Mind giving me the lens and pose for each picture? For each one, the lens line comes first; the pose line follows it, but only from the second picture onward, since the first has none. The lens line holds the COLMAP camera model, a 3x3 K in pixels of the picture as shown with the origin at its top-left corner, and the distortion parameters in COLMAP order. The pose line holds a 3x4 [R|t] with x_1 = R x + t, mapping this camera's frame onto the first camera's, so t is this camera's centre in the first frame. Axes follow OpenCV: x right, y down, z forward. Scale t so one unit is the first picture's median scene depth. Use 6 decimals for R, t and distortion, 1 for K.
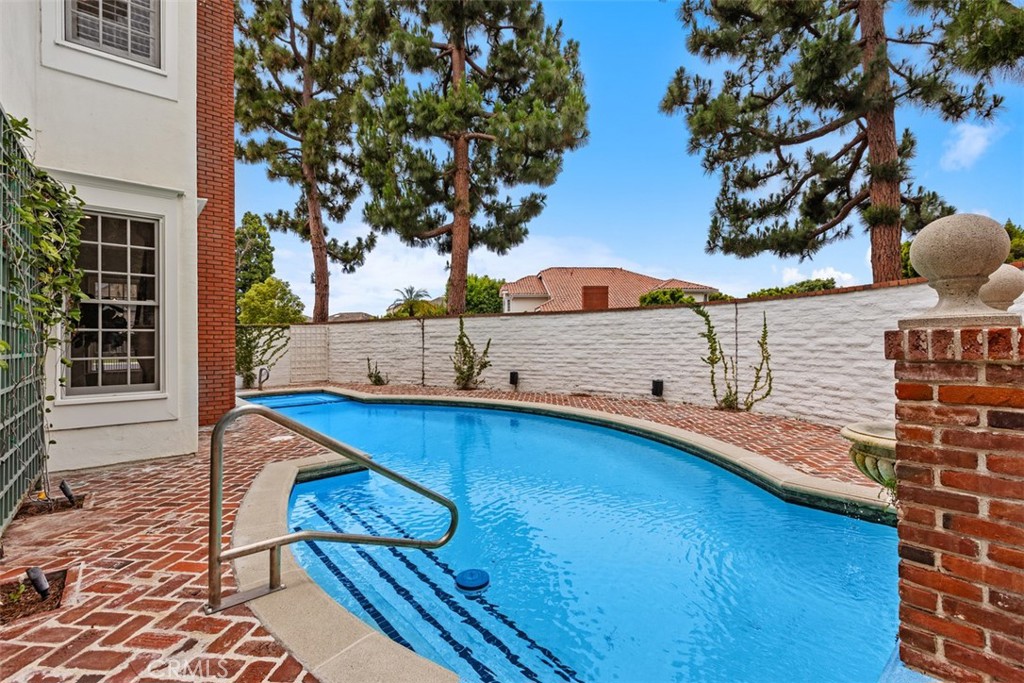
lens RADIAL K [[454.8, 0, 513.8], [0, 454.8, 338.3], [0, 0, 1]] dist [-0.001159, 0.000000]
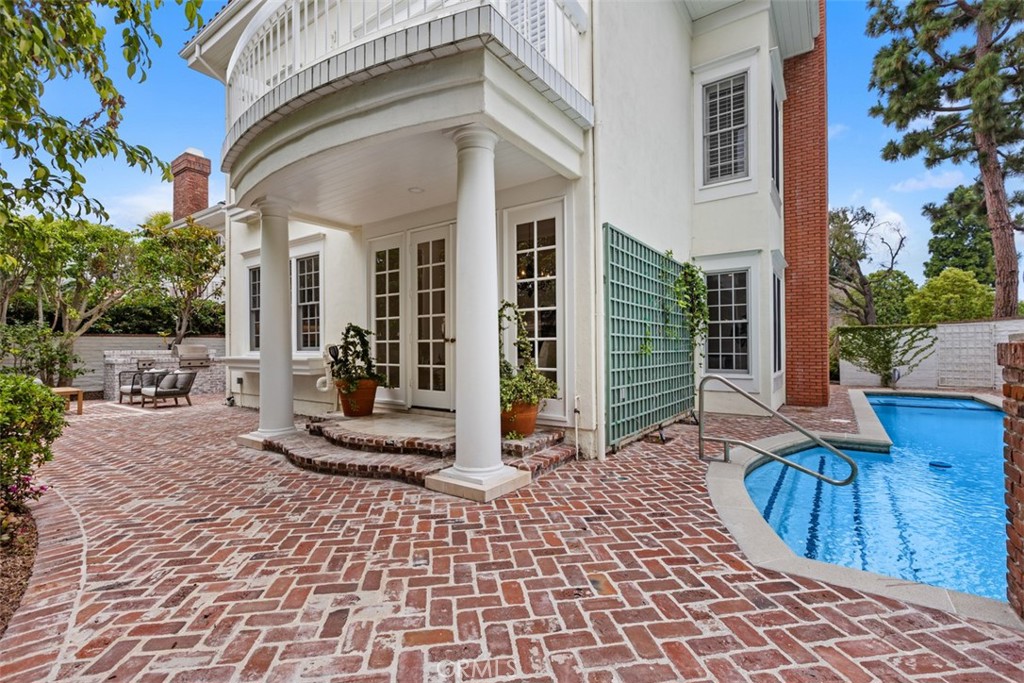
lens RADIAL K [[454.8, 0, 512.8], [0, 454.8, 342.7], [0, 0, 1]] dist [-0.001159, 0.000000]
pose [[0.244189, -0.001370, -0.969727, 0.206643], [0.012928, 0.999915, 0.001843, -0.004206], [0.969641, -0.012987, 0.244186, -0.077130]]
